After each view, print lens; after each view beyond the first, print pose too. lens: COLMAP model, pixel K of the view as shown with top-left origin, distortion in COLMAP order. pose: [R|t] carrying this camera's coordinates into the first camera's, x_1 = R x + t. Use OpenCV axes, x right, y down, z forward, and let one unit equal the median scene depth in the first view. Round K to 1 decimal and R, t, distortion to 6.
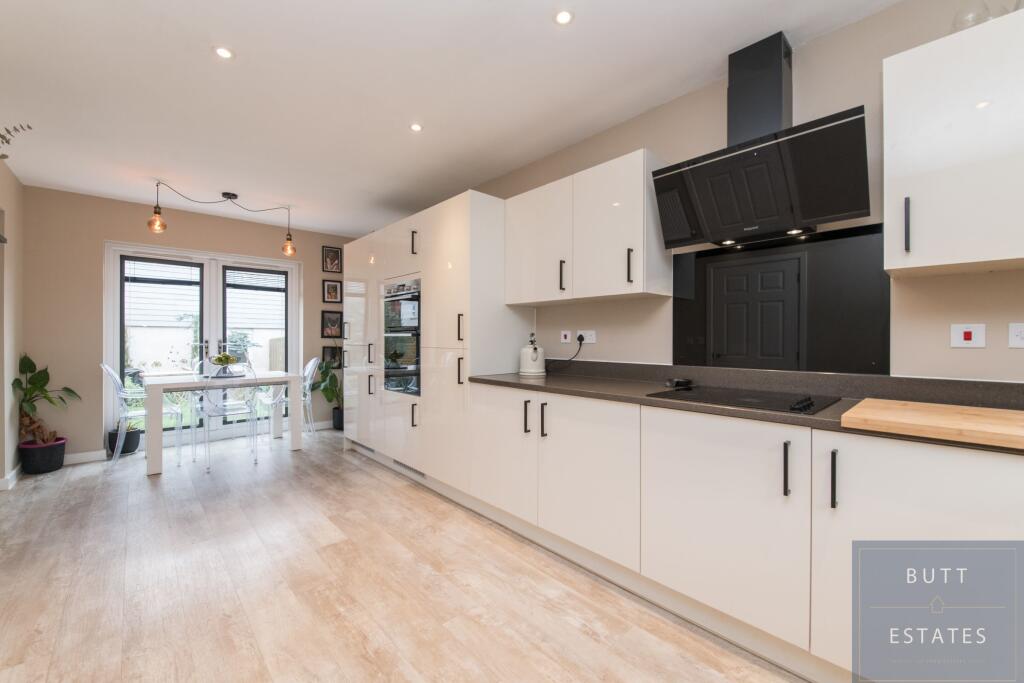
lens RADIAL K [[416.2, 0, 512.5], [0, 416.2, 337.5], [0, 0, 1]] dist [-0.017586, -0.000064]
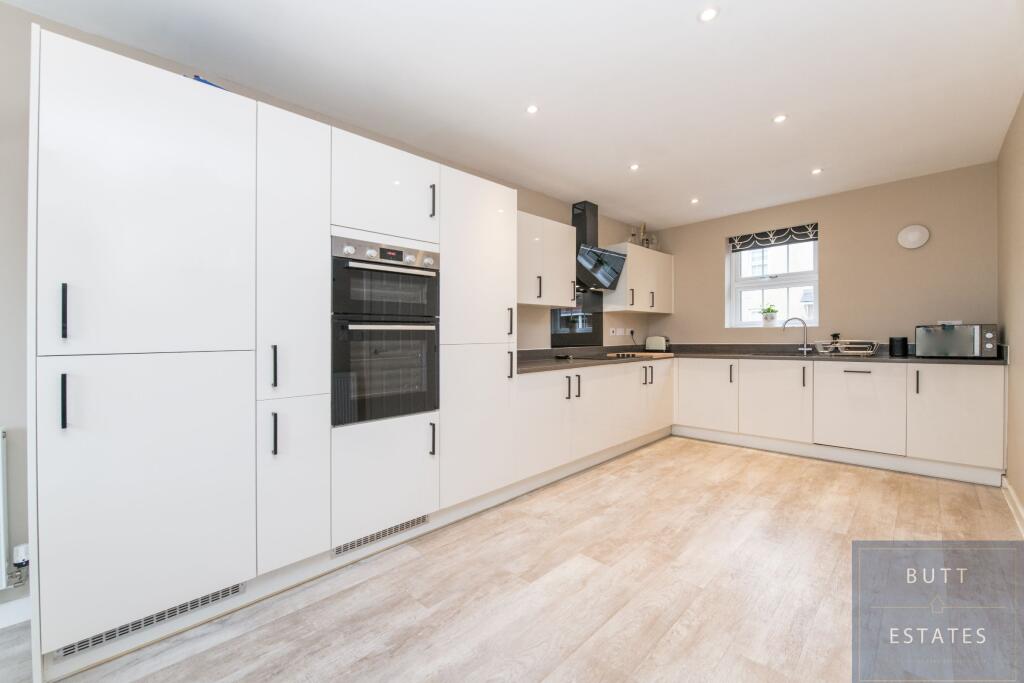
lens RADIAL K [[416.2, 0, 512.5], [0, 416.2, 337.5], [0, 0, 1]] dist [-0.017586, -0.000064]
pose [[-0.048986, 0.001673, 0.998798, -1.453015], [0.016484, 0.999864, -0.000866, 0.020681], [-0.998663, 0.016422, -0.049007, 1.335703]]
